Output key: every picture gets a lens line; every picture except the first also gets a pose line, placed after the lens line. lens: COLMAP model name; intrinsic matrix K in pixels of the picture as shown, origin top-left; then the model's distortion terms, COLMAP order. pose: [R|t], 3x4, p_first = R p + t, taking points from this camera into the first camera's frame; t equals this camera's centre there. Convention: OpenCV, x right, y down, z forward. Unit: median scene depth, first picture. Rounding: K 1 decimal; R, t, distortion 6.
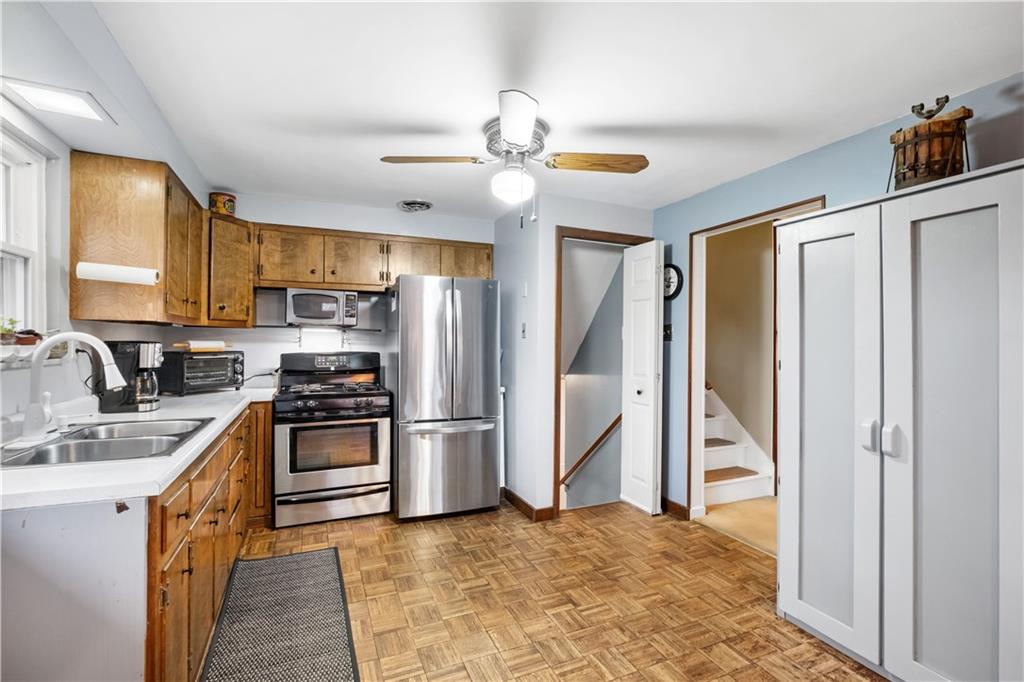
lens RADIAL K [[462.2, 0, 512.0], [0, 462.2, 341.0], [0, 0, 1]] dist [-0.000966, -0.000254]
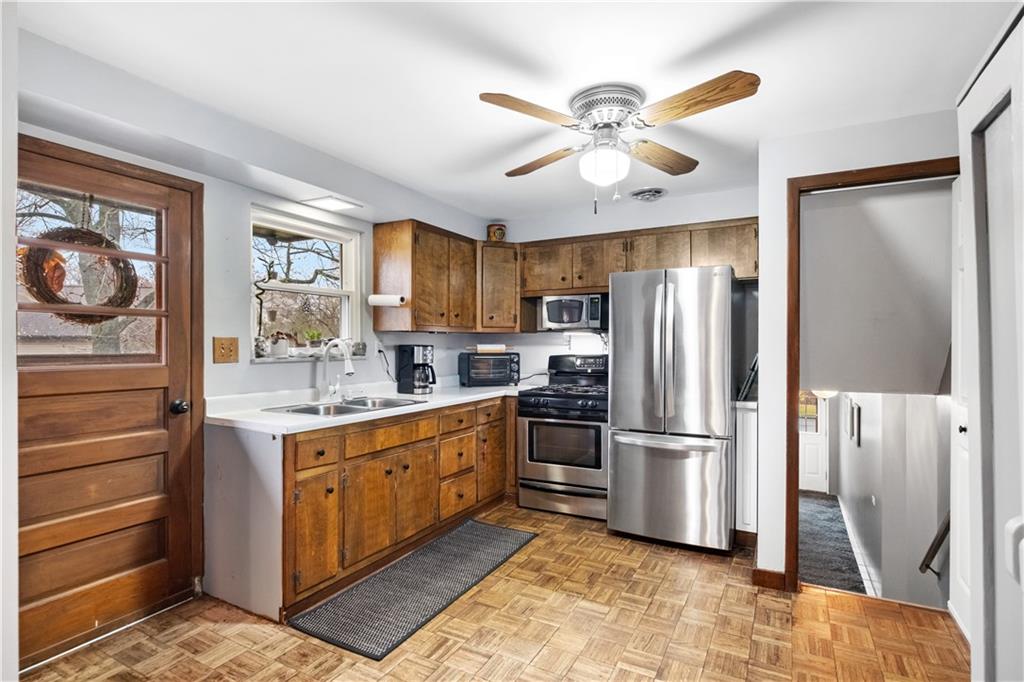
lens RADIAL K [[517.1, 0, 509.9], [0, 517.1, 344.2], [0, 0, 1]] dist [-0.002842, 0.000423]
pose [[0.613564, -0.006825, -0.789615, 0.519215], [0.006482, 0.999972, -0.003606, 0.004868], [0.789618, -0.002906, 0.613592, 0.198305]]
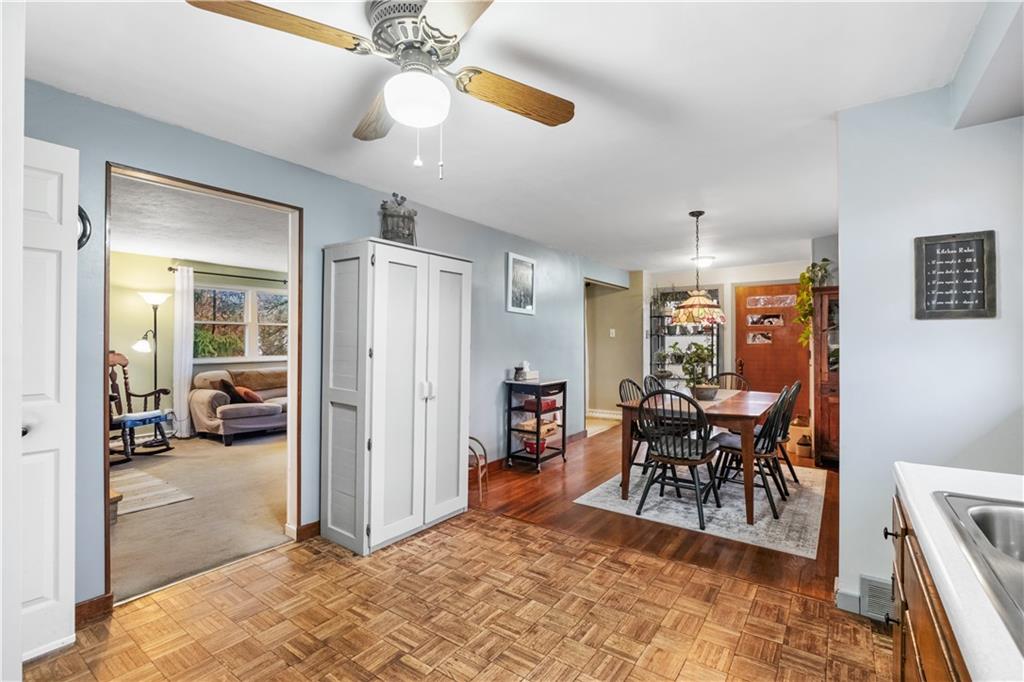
lens RADIAL K [[467.3, 0, 516.2], [0, 467.3, 333.5], [0, 0, 1]] dist [-0.003568, -0.000577]
pose [[-0.516490, 0.005637, 0.856275, -0.515396], [-0.004873, 0.999943, -0.009522, 0.007975], [-0.856279, -0.009090, -0.516433, 0.958714]]
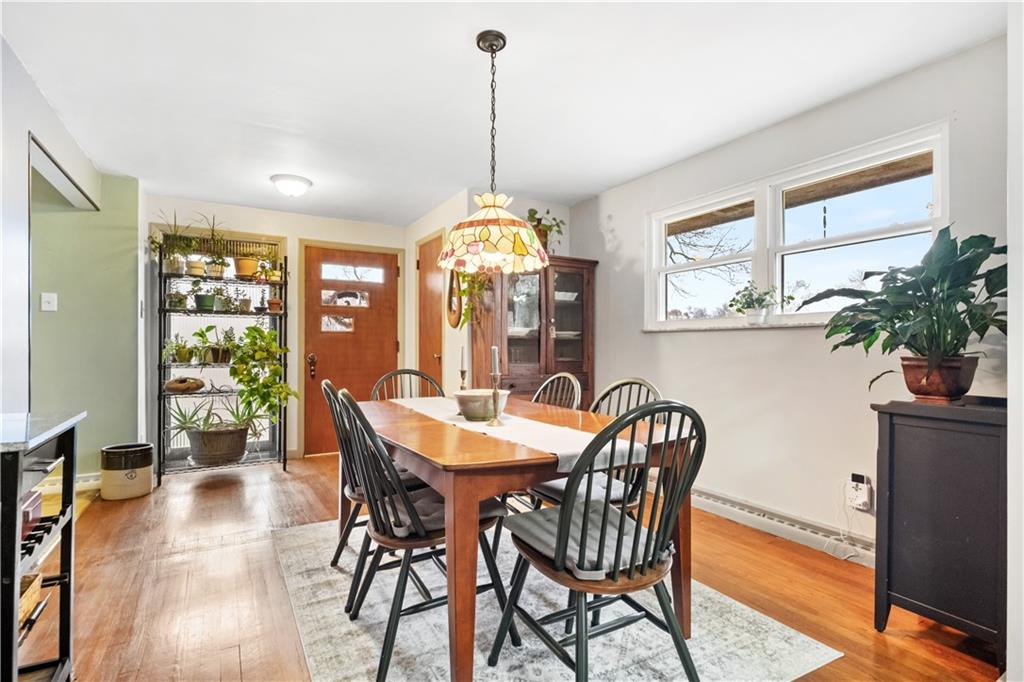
lens RADIAL K [[493.4, 0, 510.9], [0, 493.4, 349.4], [0, 0, 1]] dist [-0.000748, -0.000132]
pose [[-0.992767, -0.010093, -0.119629, 0.416075], [-0.010208, 0.999948, 0.000346, 0.081826], [0.119619, 0.001565, -0.992819, 0.516036]]
